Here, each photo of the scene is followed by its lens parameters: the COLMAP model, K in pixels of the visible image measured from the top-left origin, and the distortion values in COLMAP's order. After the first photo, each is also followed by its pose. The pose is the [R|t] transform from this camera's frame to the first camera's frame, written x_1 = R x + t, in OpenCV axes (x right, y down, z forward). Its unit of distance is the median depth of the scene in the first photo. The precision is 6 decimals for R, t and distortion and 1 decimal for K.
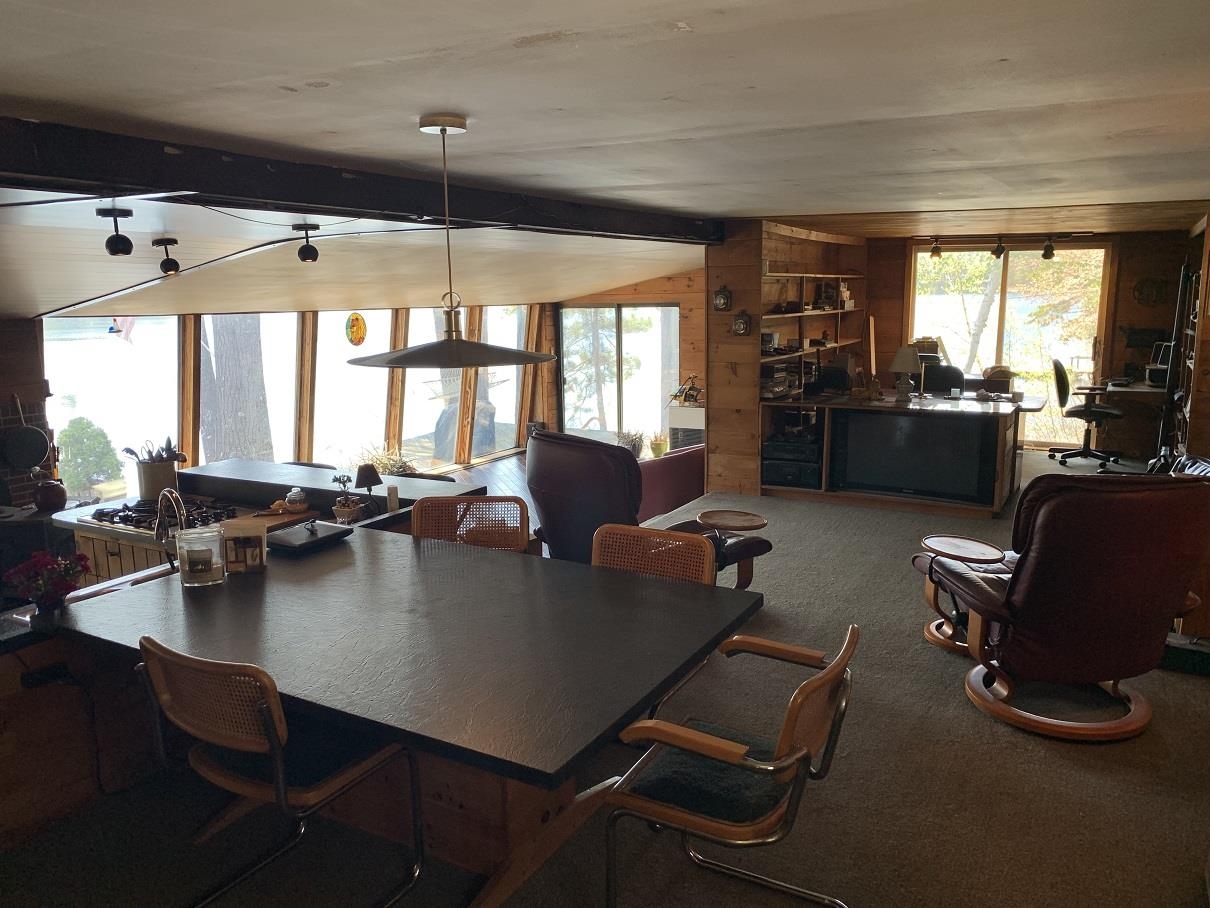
lens RADIAL K [[941.2, 0, 605.0], [0, 941.2, 454.0], [0, 0, 1]] dist [0.067256, -0.089474]
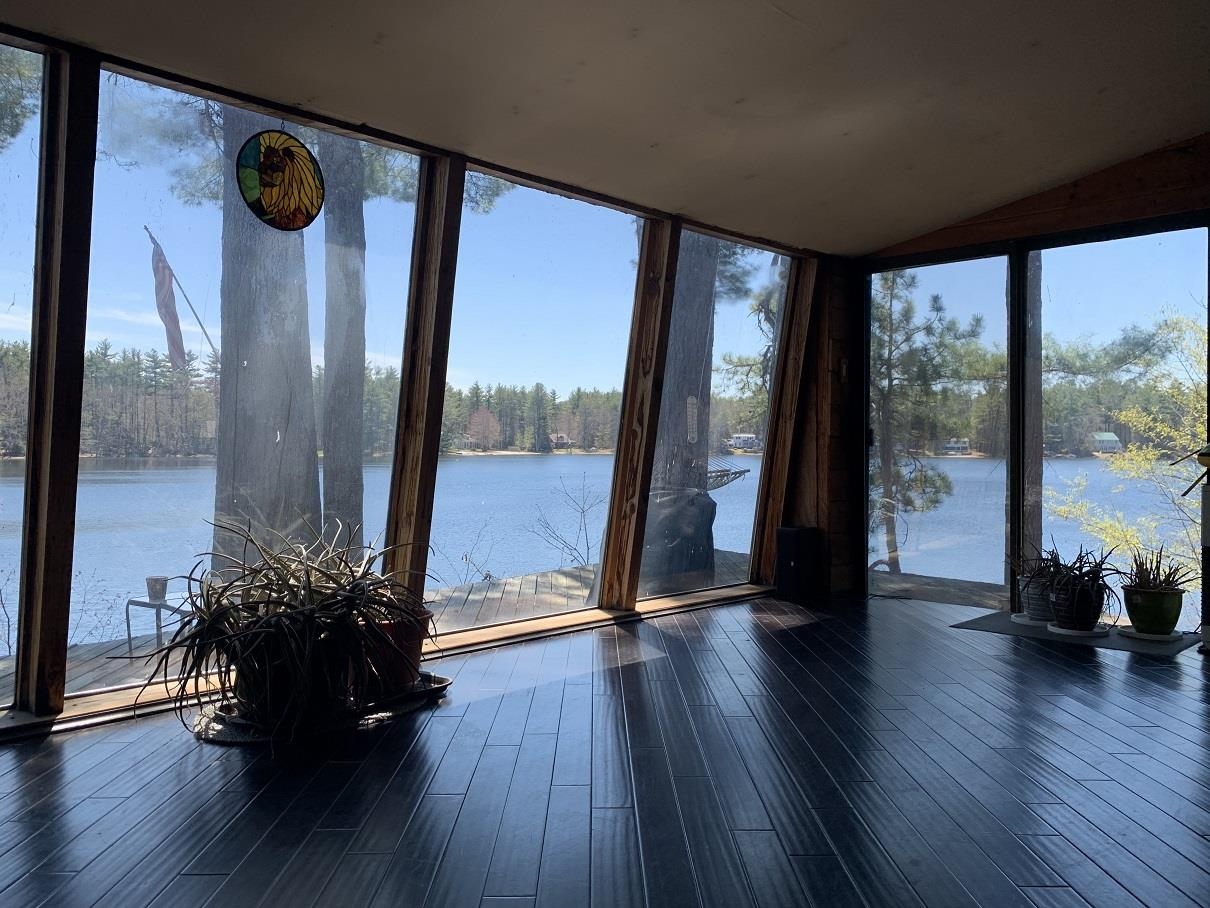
lens RADIAL K [[941.2, 0, 605.0], [0, 941.2, 454.0], [0, 0, 1]] dist [0.067256, -0.089474]
pose [[0.968163, 0.023892, -0.249177, -0.053066], [-0.067250, 0.983664, -0.166978, 0.011512], [0.241117, 0.178419, 0.953954, 0.563366]]
